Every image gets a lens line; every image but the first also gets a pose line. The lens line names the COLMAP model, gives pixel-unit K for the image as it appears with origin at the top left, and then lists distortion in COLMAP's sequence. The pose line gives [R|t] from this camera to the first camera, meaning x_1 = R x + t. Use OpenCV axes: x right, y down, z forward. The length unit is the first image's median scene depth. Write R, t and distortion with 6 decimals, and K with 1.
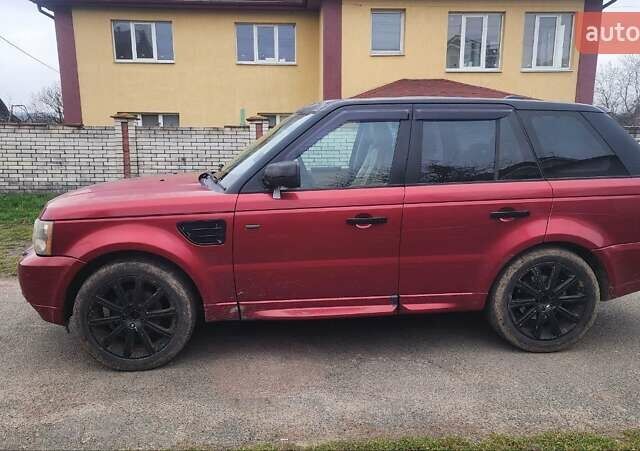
lens RADIAL K [[535.0, 0, 314.9], [0, 535.0, 223.3], [0, 0, 1]] dist [0.088261, -0.110927]
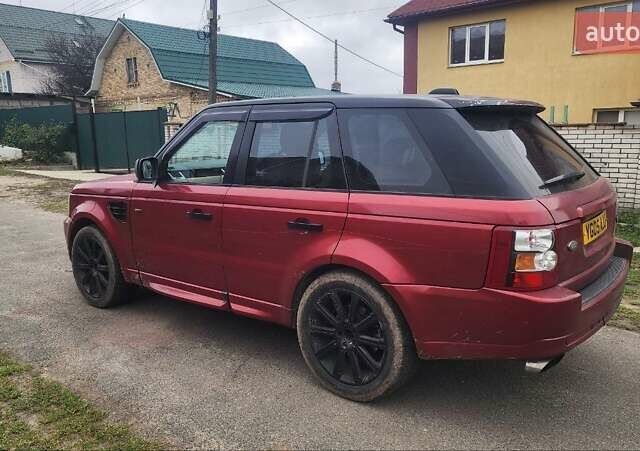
lens RADIAL K [[535.0, 0, 314.9], [0, 535.0, 223.3], [0, 0, 1]] dist [0.088261, -0.110927]
pose [[0.714710, 0.113303, -0.690183, 0.960988], [-0.114676, 0.992421, 0.044168, -0.061069], [0.689956, 0.047580, 0.722286, 0.365822]]
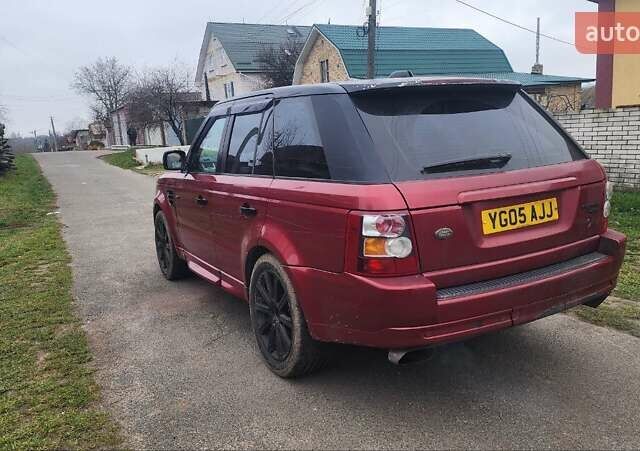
lens RADIAL K [[535.0, 0, 314.9], [0, 535.0, 223.3], [0, 0, 1]] dist [0.088261, -0.110927]
pose [[0.397309, 0.135736, -0.907591, 1.252243], [-0.110707, 0.988867, 0.099428, -0.100018], [0.910983, 0.060973, 0.407912, 0.706682]]
